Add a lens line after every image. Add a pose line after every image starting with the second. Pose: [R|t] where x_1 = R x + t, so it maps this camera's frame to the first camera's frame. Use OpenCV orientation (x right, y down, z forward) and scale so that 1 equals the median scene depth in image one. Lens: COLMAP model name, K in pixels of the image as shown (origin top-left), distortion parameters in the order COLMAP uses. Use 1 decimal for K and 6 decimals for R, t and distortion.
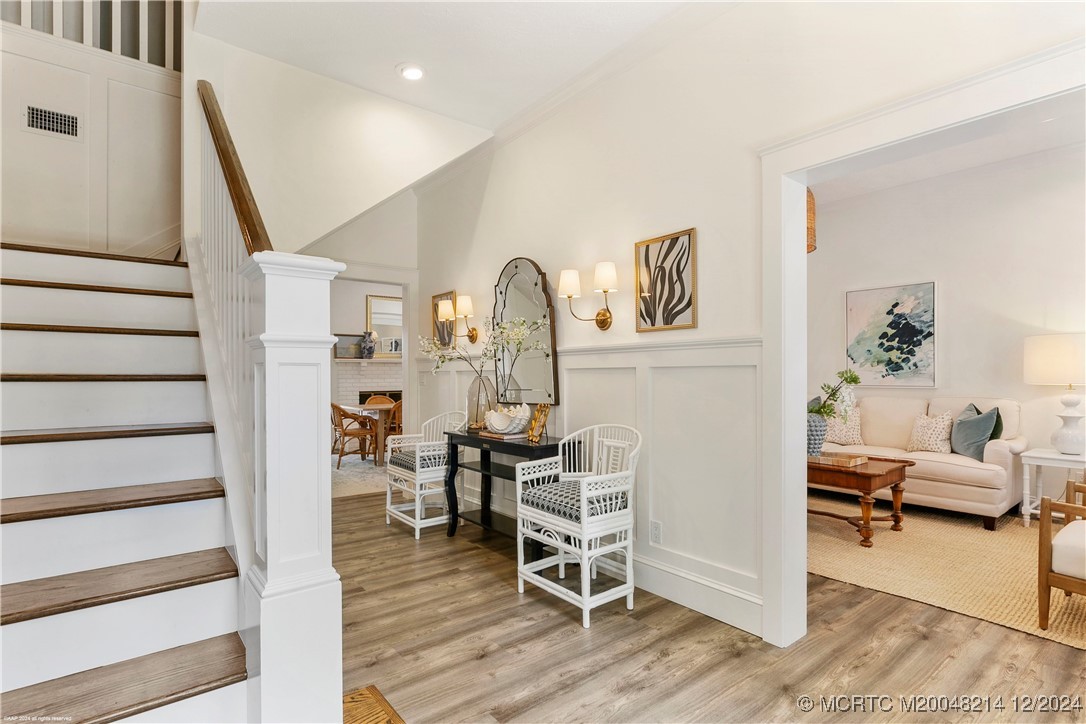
lens RADIAL K [[543.3, 0, 540.7], [0, 543.3, 359.5], [0, 0, 1]] dist [-0.002338, -0.000008]
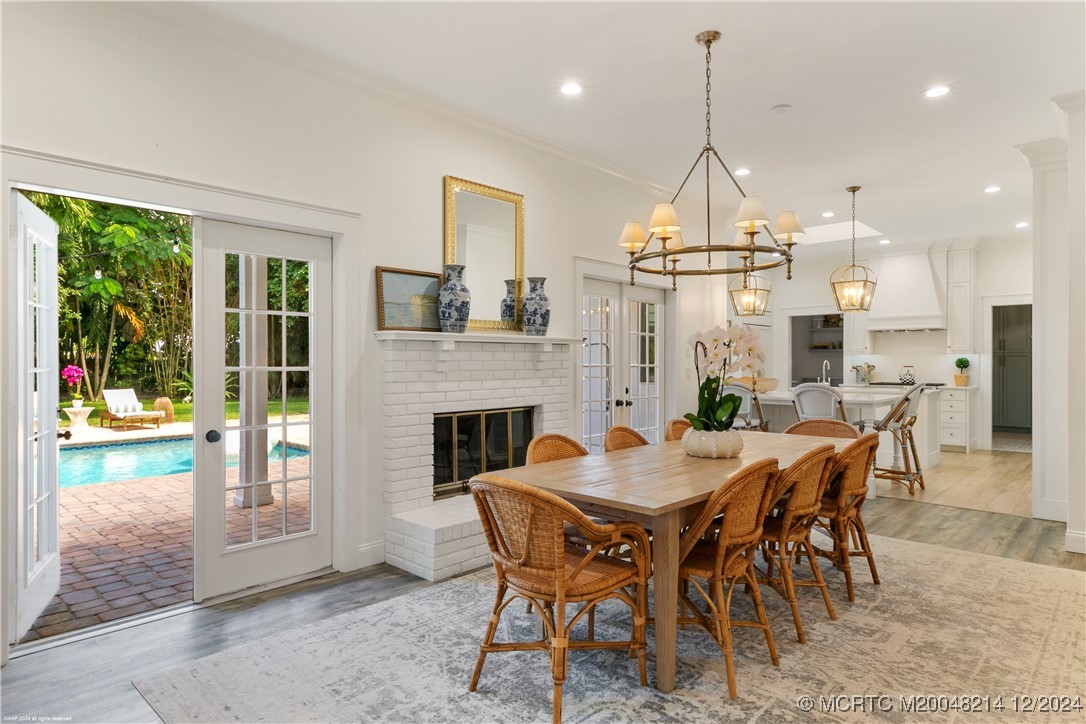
lens RADIAL K [[628.6, 0, 546.5], [0, 628.6, 363.9], [0, 0, 1]] dist [0.012696, -0.000934]
pose [[0.988554, -0.002106, 0.150853, -0.321944], [-0.001144, 0.999769, 0.021453, 0.012122], [-0.150864, -0.021380, 0.988323, 0.528653]]
